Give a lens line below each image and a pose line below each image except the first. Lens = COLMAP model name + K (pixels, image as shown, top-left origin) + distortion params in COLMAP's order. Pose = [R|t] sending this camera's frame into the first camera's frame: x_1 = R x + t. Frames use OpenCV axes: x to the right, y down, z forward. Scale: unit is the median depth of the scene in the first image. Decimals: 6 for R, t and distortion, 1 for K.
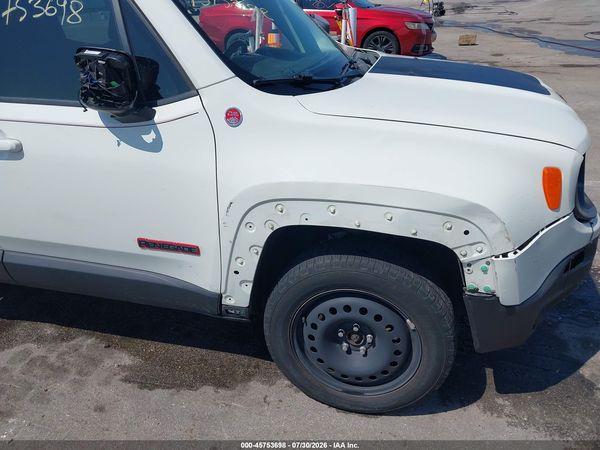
lens RADIAL K [[473.5, 0, 300.0], [0, 473.5, 225.0], [0, 0, 1]] dist [0.035663, -0.068135]
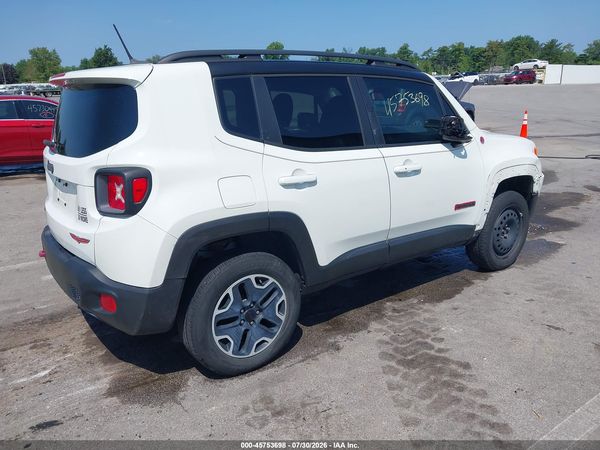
lens RADIAL K [[470.3, 0, 297.1], [0, 470.3, 225.3], [0, 0, 1]] dist [0.055369, -0.079935]
pose [[0.630294, -0.190597, 0.752597, -2.402918], [0.347308, 0.936208, -0.053771, -0.016646], [-0.694339, 0.295275, 0.656282, 0.178300]]
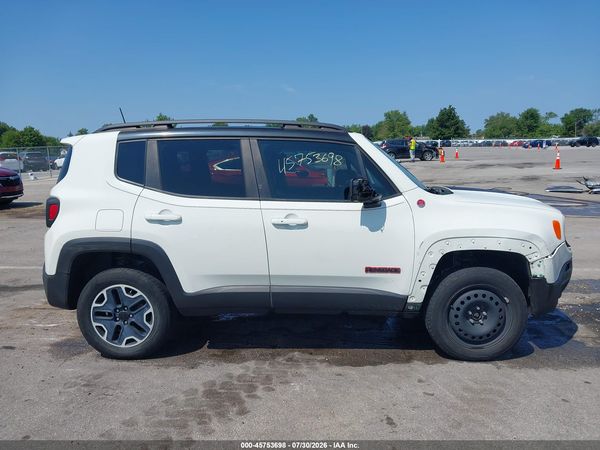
lens RADIAL K [[473.5, 0, 300.0], [0, 473.5, 225.0], [0, 0, 1]] dist [0.035663, -0.068135]
pose [[0.977030, -0.013465, 0.212677, -1.054759], [0.080064, 0.948080, -0.307789, 0.454927], [-0.197491, 0.317747, 0.927380, -0.819322]]
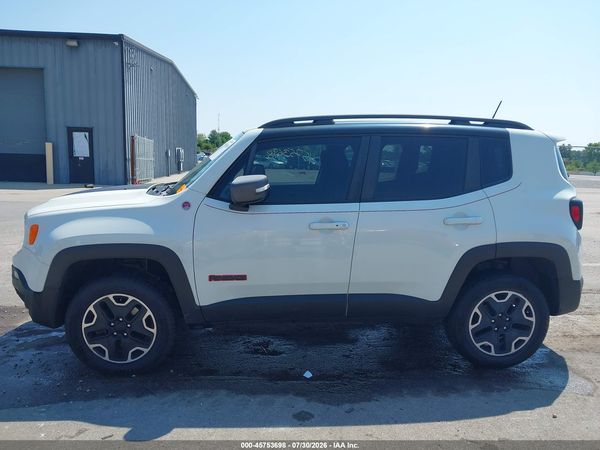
lens RADIAL K [[473.5, 0, 300.0], [0, 473.5, 225.0], [0, 0, 1]] dist [0.035663, -0.068135]
pose [[-0.944057, 0.062868, -0.323733, 0.291851], [-0.138212, 0.815863, 0.561485, -1.648355], [0.299421, 0.574818, -0.761532, 3.324355]]
